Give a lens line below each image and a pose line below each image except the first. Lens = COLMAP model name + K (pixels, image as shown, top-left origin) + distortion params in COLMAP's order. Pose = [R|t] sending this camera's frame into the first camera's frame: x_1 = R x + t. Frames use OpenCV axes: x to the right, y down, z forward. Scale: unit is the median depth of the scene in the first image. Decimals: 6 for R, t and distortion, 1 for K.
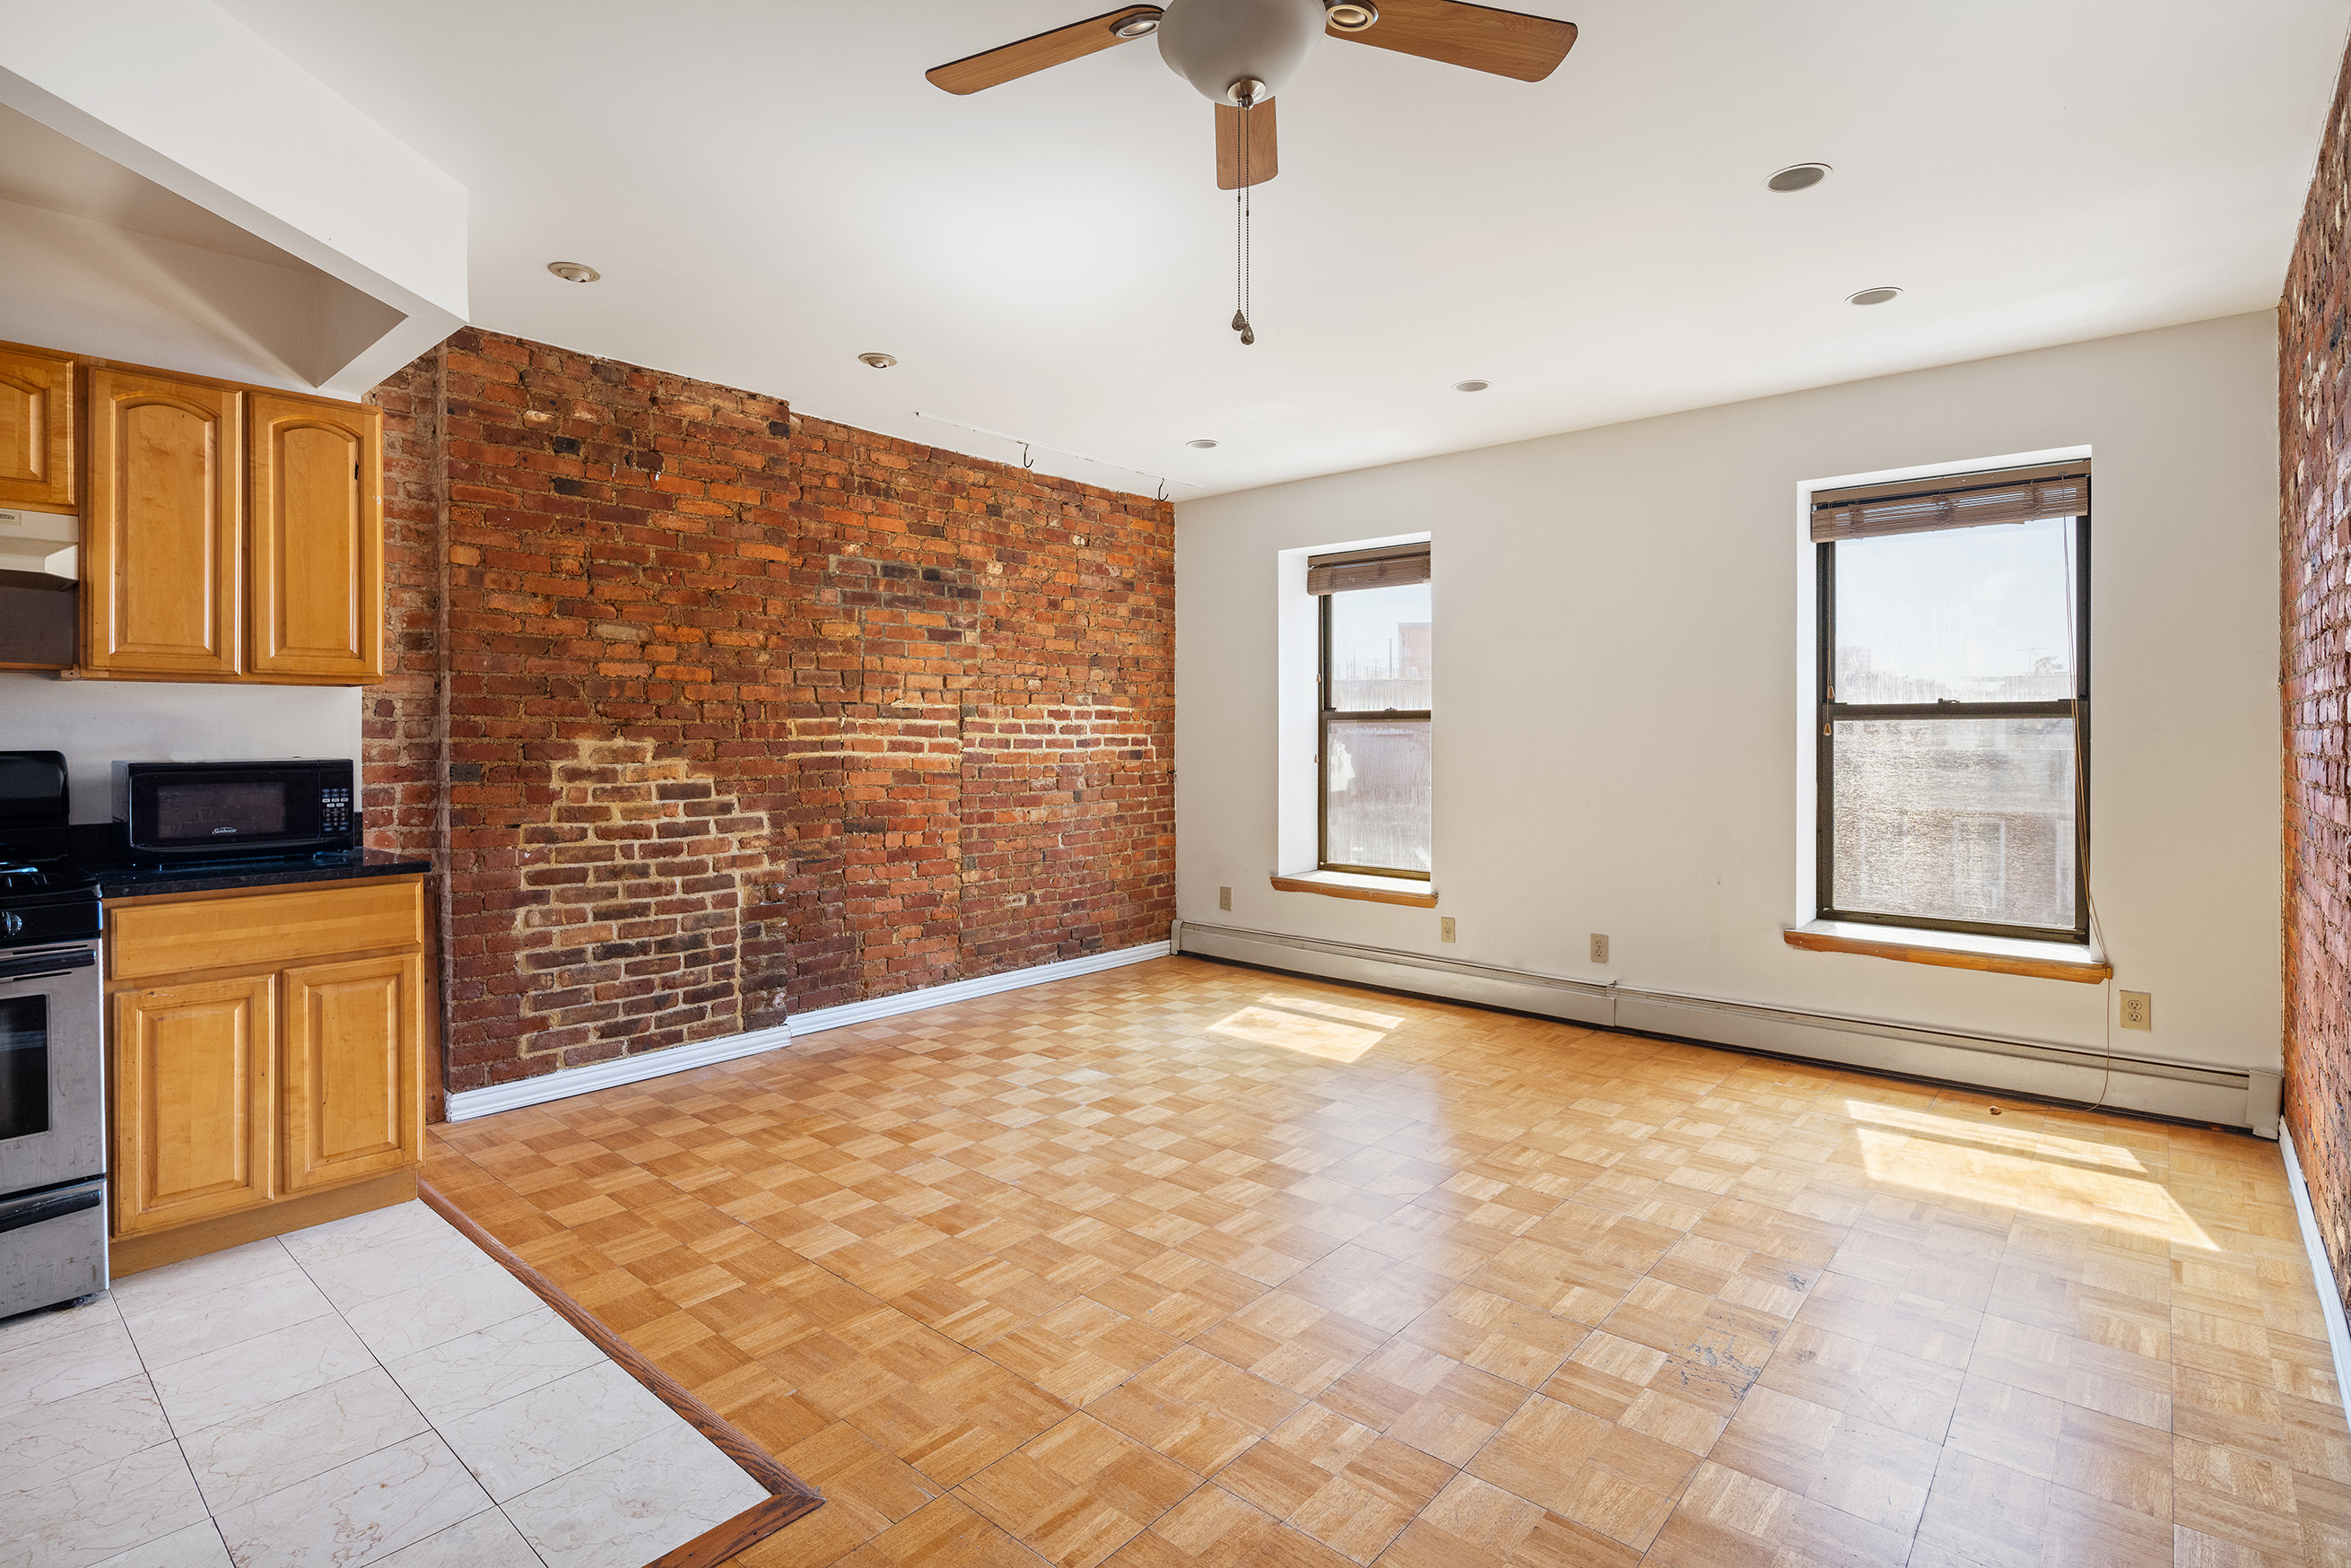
lens RADIAL K [[1149.5, 0, 1139.2], [0, 1149.5, 740.4], [0, 0, 1]] dist [0.003526, -0.000960]
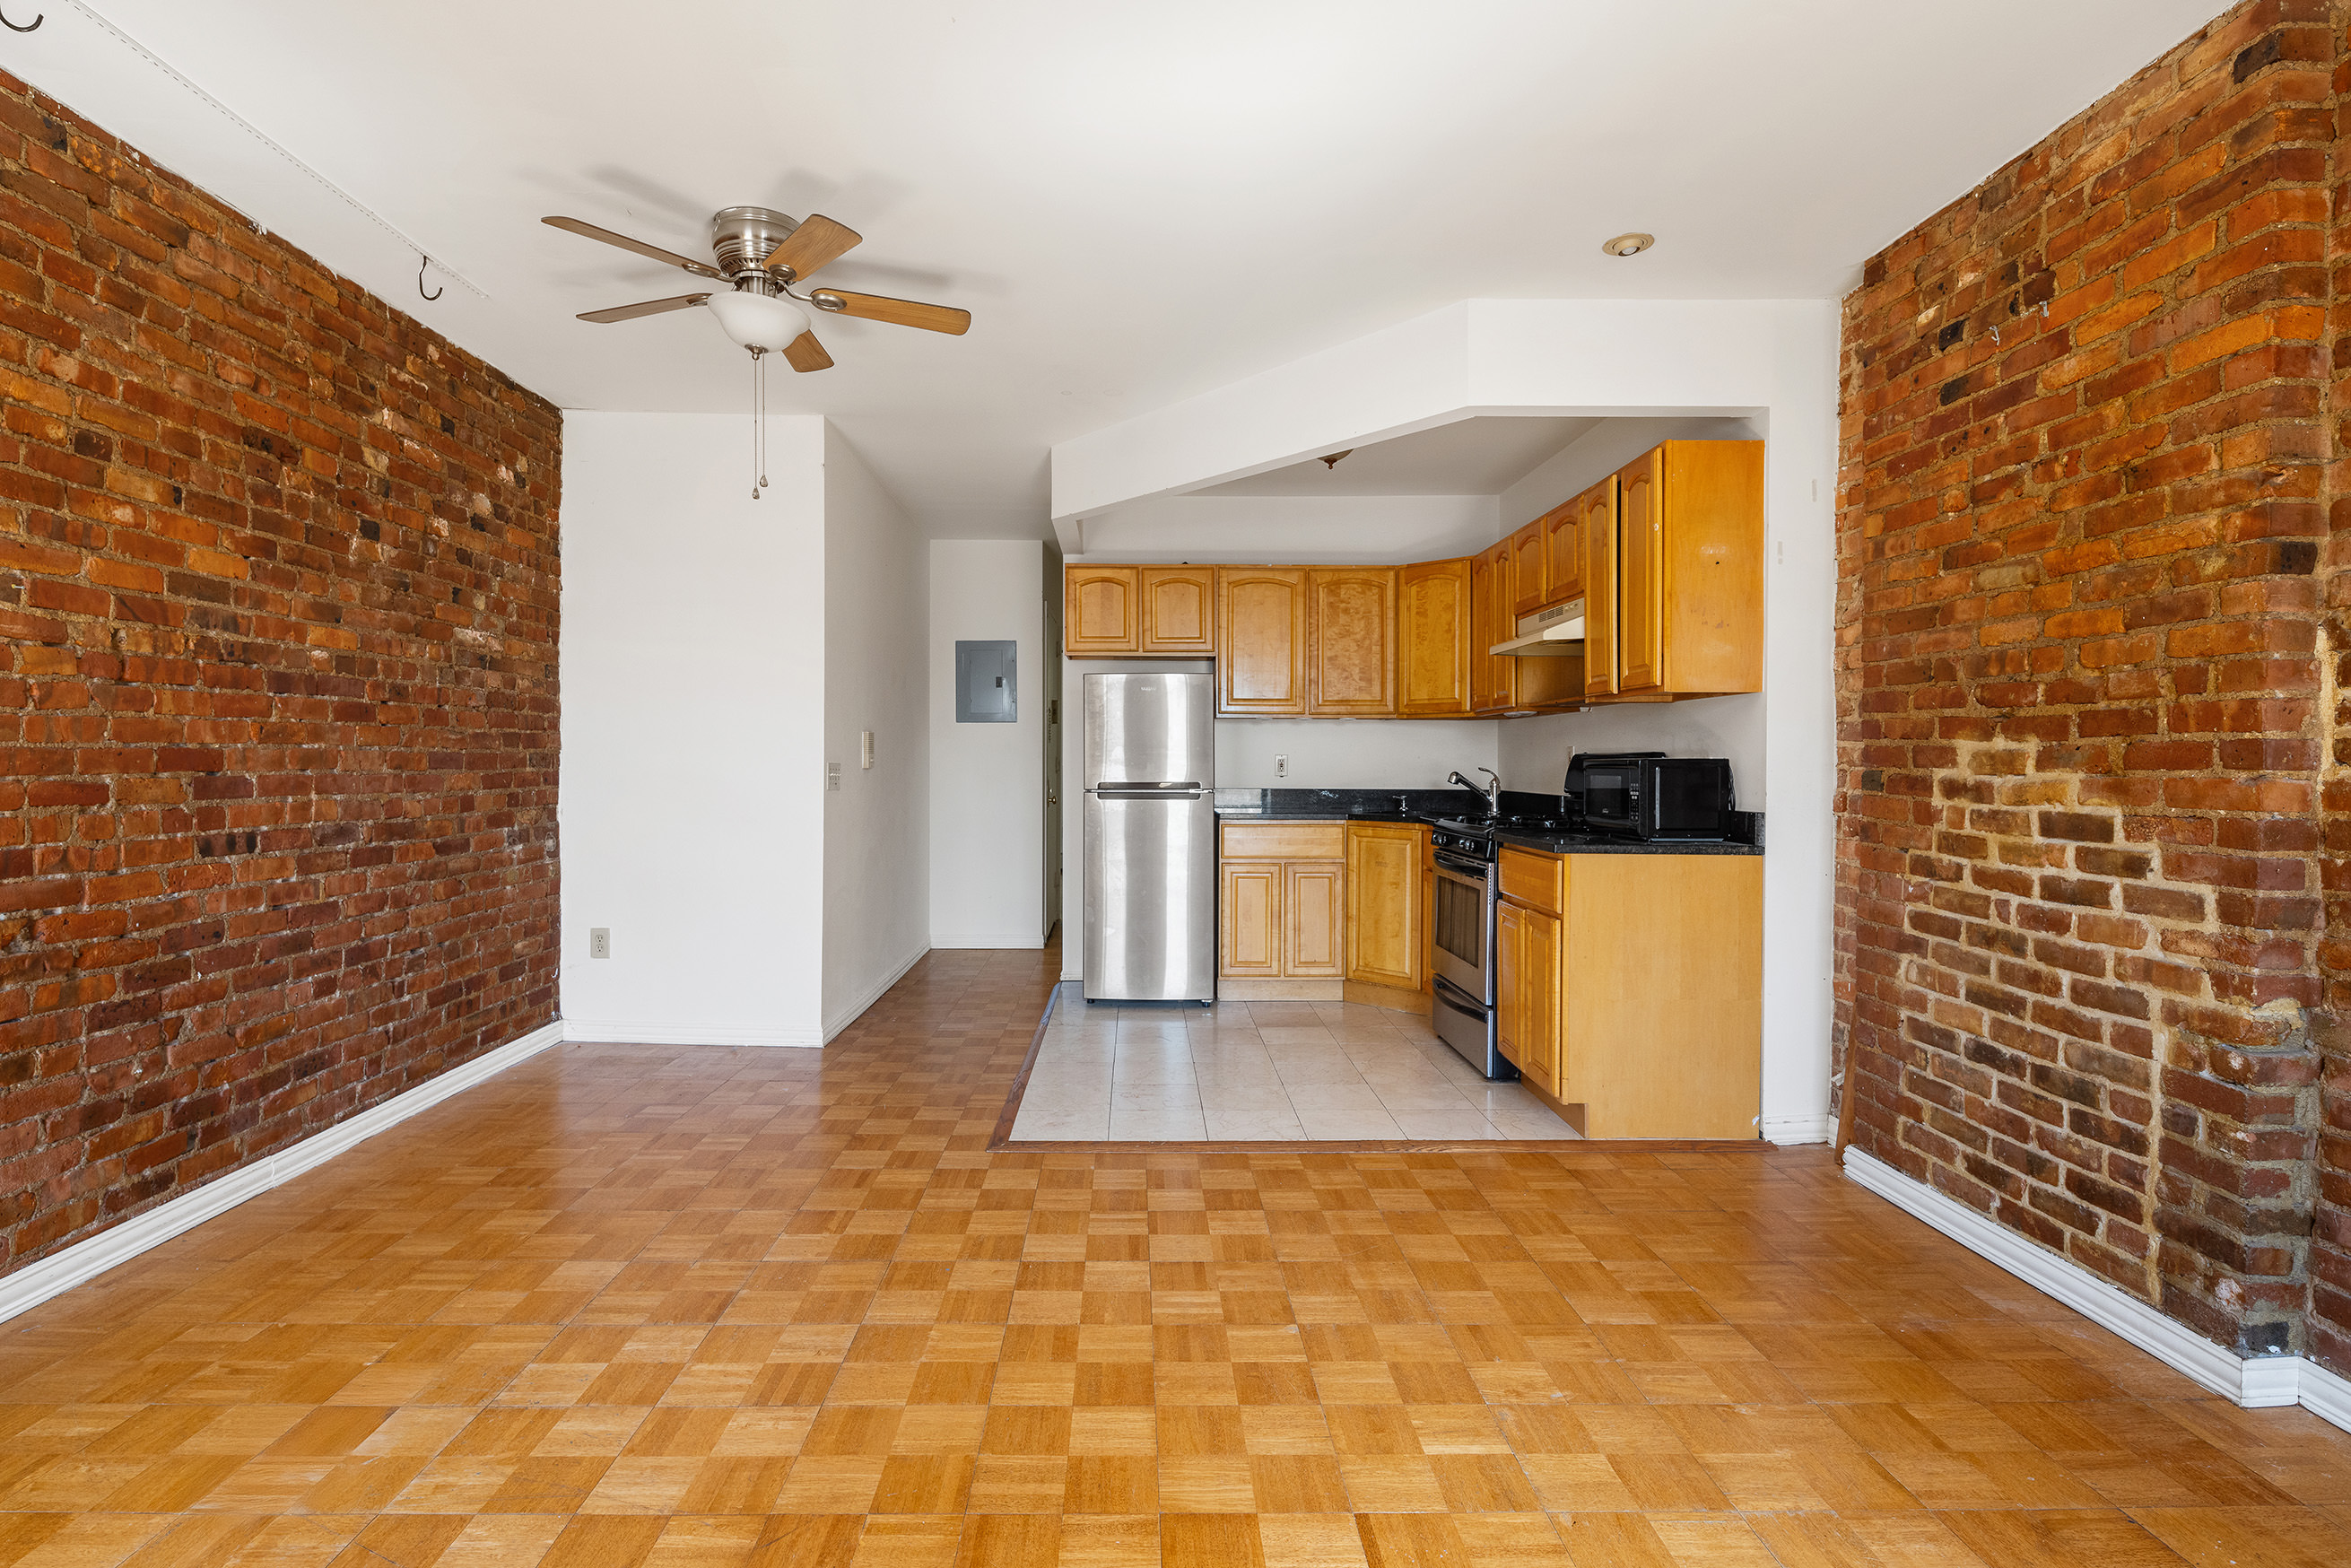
lens RADIAL K [[1149.5, 0, 1135.5], [0, 1149.5, 772.9], [0, 0, 1]] dist [0.003526, -0.000960]
pose [[-0.735339, 0.006478, -0.677669, 0.384814], [-0.007129, 0.999825, 0.017293, 0.011398], [0.677662, 0.017547, -0.735164, 1.220855]]
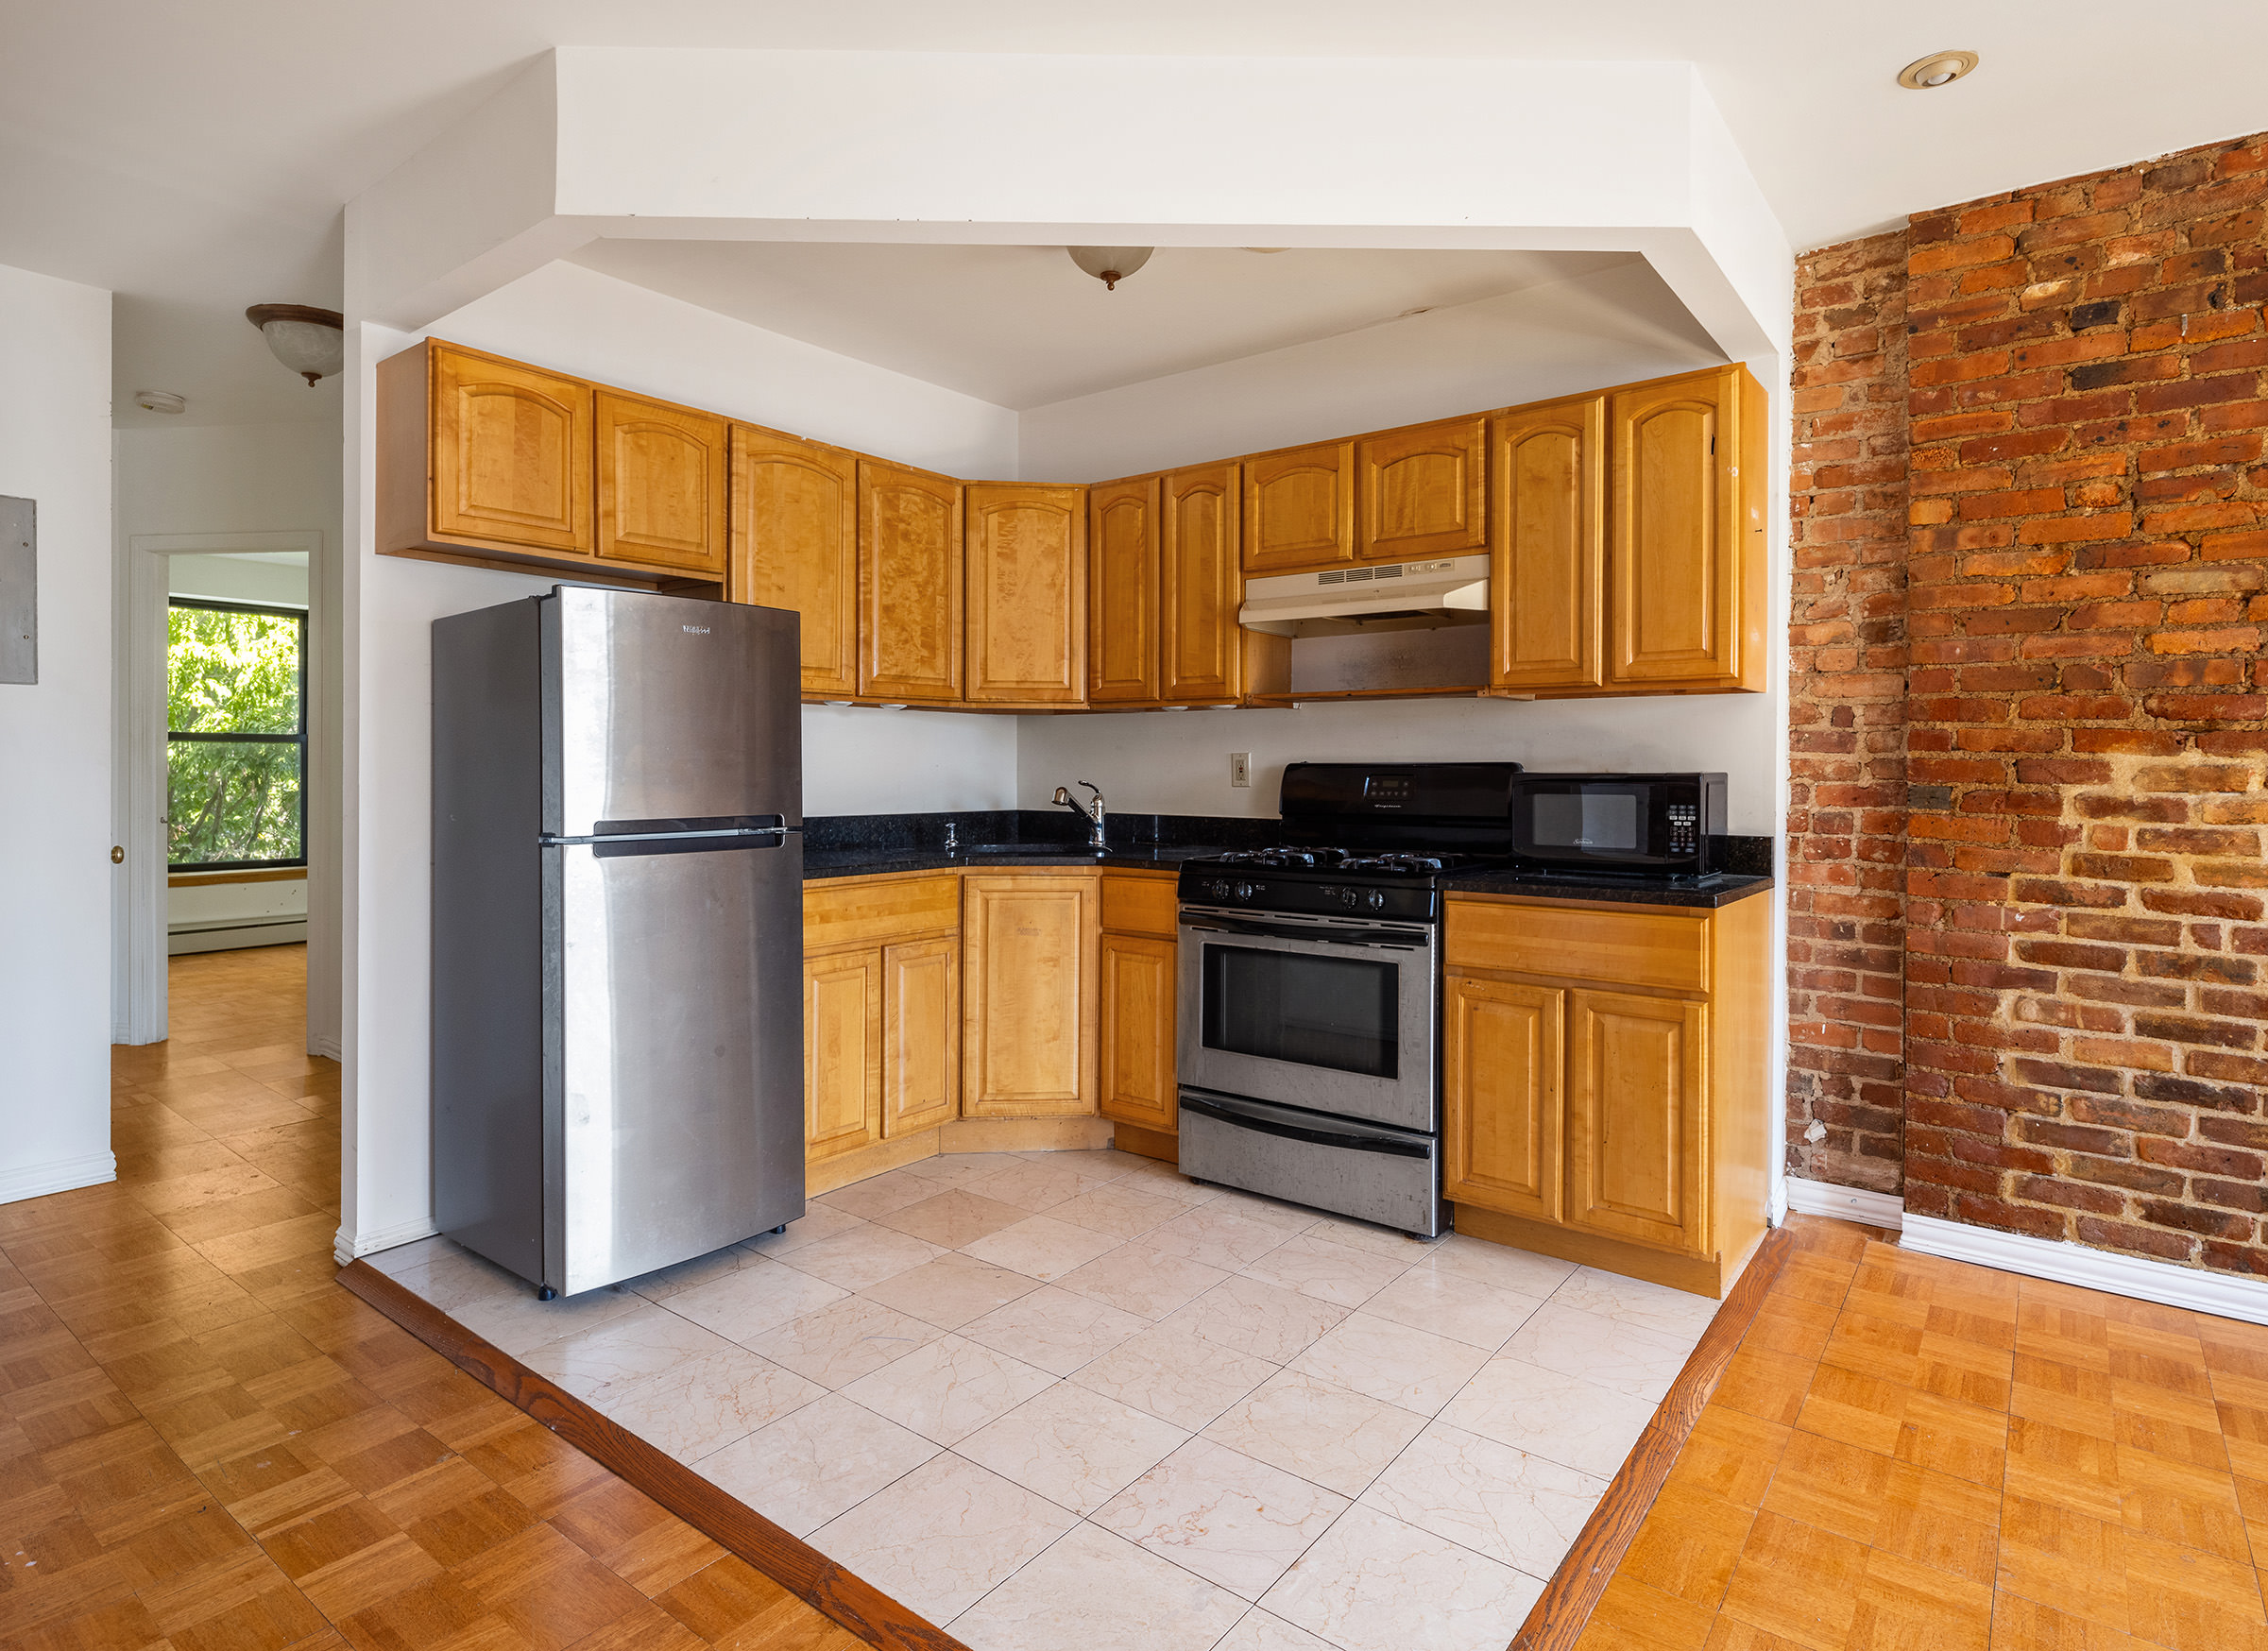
lens RADIAL K [[1201.6, 0, 1126.8], [0, 1201.6, 771.7], [0, 0, 1]] dist [-0.000266, -0.002310]
pose [[0.067812, 0.003961, -0.997690, 0.166512], [-0.011366, 0.999930, 0.003197, 0.014160], [0.997633, 0.011123, 0.067853, 0.403803]]
